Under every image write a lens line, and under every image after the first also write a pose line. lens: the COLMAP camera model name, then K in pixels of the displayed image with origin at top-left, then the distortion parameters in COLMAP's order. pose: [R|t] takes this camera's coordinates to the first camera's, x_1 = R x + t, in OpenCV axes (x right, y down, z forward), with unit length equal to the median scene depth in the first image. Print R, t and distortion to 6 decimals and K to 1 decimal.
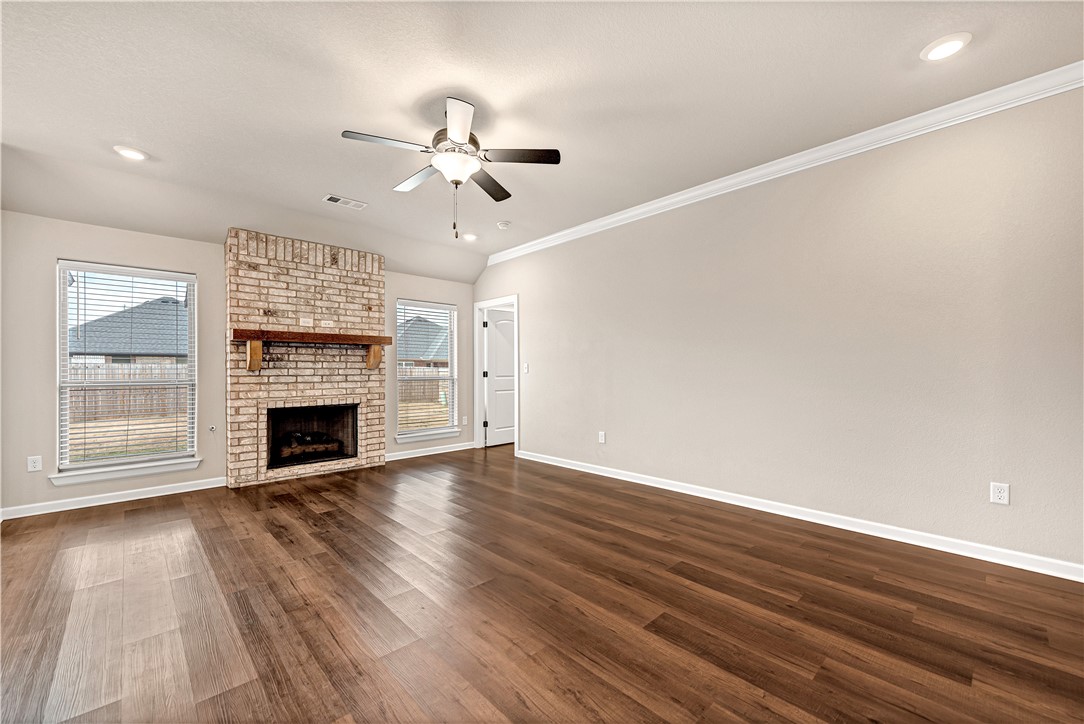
lens RADIAL K [[431.4, 0, 540.4], [0, 431.4, 368.4], [0, 0, 1]] dist [0.012469, -0.000926]
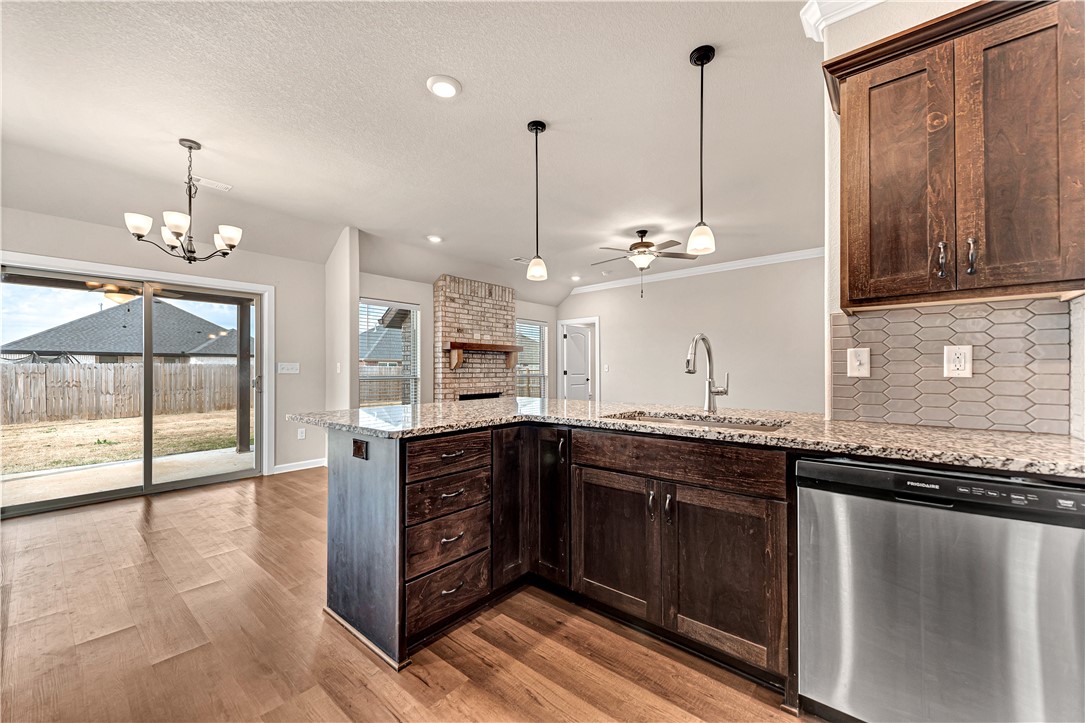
lens RADIAL K [[431.8, 0, 540.2], [0, 431.8, 366.5], [0, 0, 1]] dist [0.012469, -0.000926]
pose [[0.992601, 0.003251, 0.121377, -0.484678], [-0.002555, 0.999979, -0.005888, 0.002667], [-0.121394, 0.005534, 0.992589, -0.454926]]
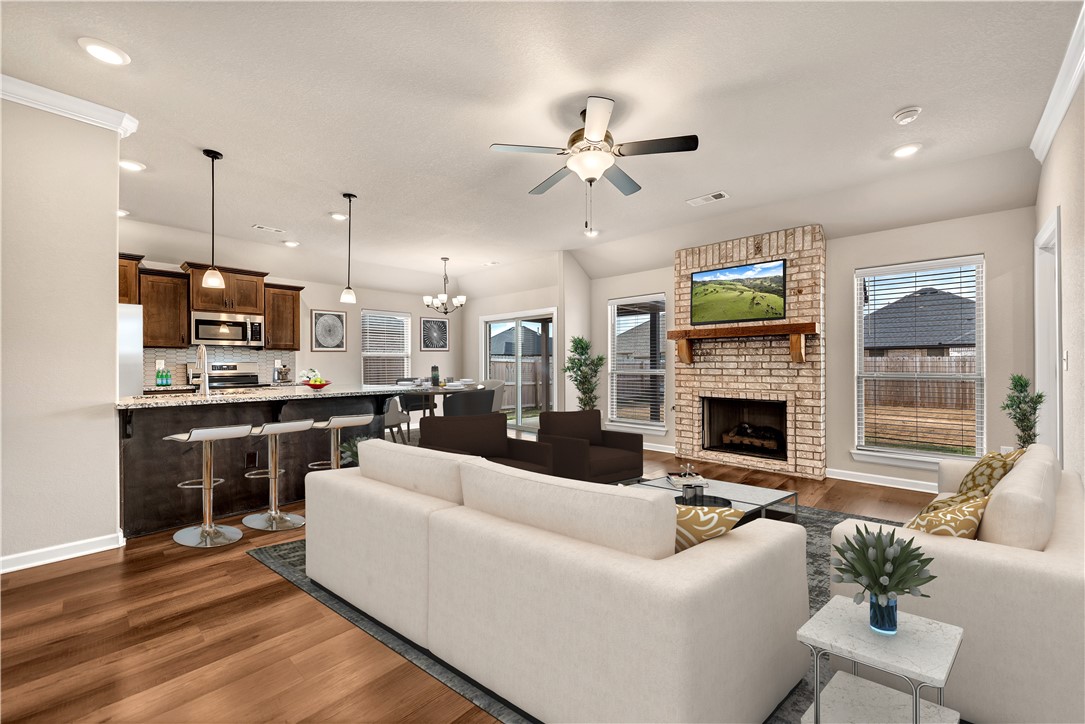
lens RADIAL K [[431.8, 0, 533.2], [0, 431.8, 362.5], [0, 0, 1]] dist [0.012469, -0.000926]
pose [[0.047986, -0.000333, -0.998848, 0.461545], [0.003709, 0.999993, -0.000155, -0.000202], [0.998841, -0.003698, 0.047987, 0.453969]]
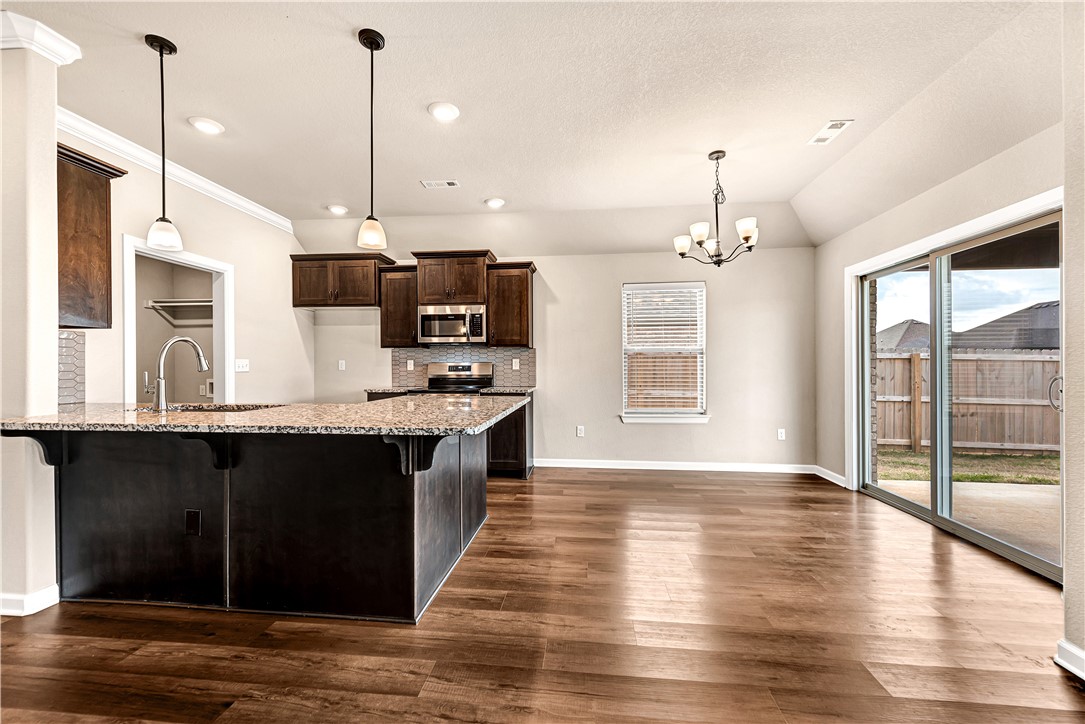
lens RADIAL K [[431.8, 0, 538.4], [0, 431.8, 372.3], [0, 0, 1]] dist [0.012469, -0.000926]
pose [[-0.756431, 0.016880, -0.653856, -0.252273], [0.006190, 0.999807, 0.018650, 0.001406], [0.654044, 0.010060, -0.756389, 0.579606]]
